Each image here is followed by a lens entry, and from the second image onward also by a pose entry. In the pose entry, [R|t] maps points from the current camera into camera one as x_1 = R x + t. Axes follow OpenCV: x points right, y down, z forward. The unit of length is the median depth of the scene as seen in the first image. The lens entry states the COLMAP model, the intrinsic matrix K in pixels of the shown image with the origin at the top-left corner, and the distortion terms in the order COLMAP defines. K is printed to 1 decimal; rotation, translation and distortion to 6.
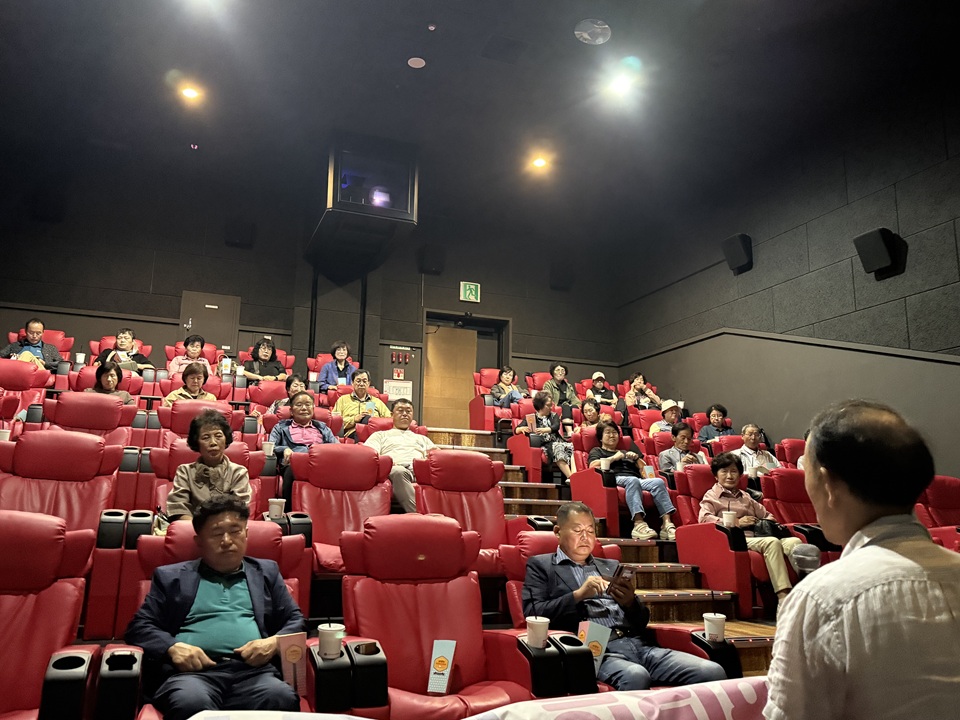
lens RADIAL K [[808.1, 0, 481.1], [0, 808.1, 363.7], [0, 0, 1]] dist [0.057955, -0.009255]
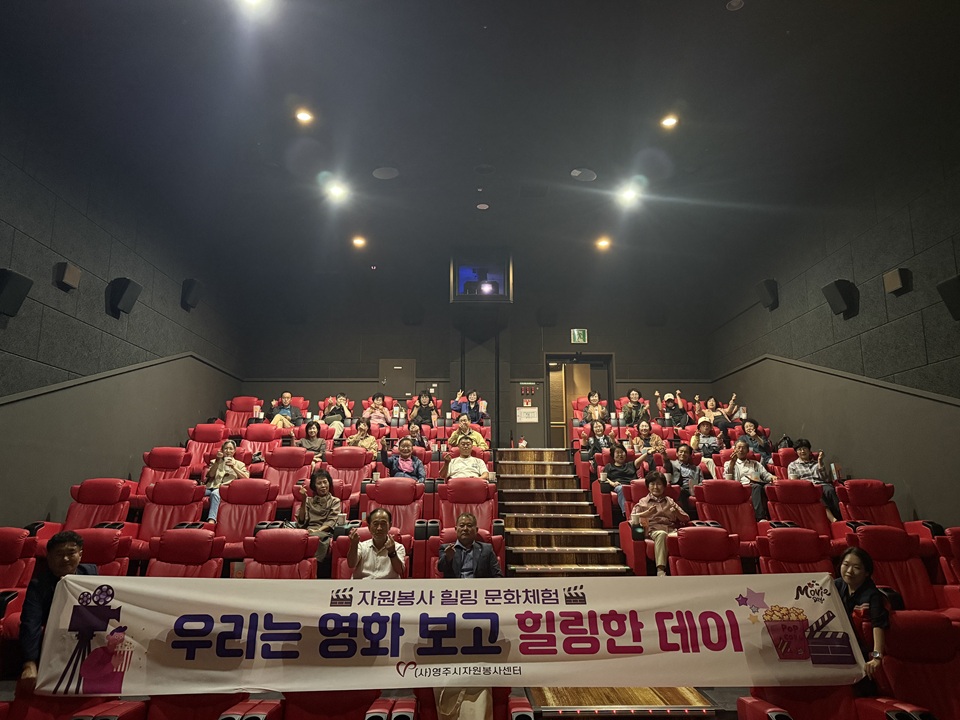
lens RADIAL K [[700.5, 0, 478.6], [0, 700.5, 356.0], [0, 0, 1]] dist [0.068921, -0.000387]
pose [[0.940875, -0.083646, -0.328265, 0.267720], [0.081472, 0.996467, -0.020396, -0.060440], [0.328811, -0.007555, 0.944366, -0.187886]]
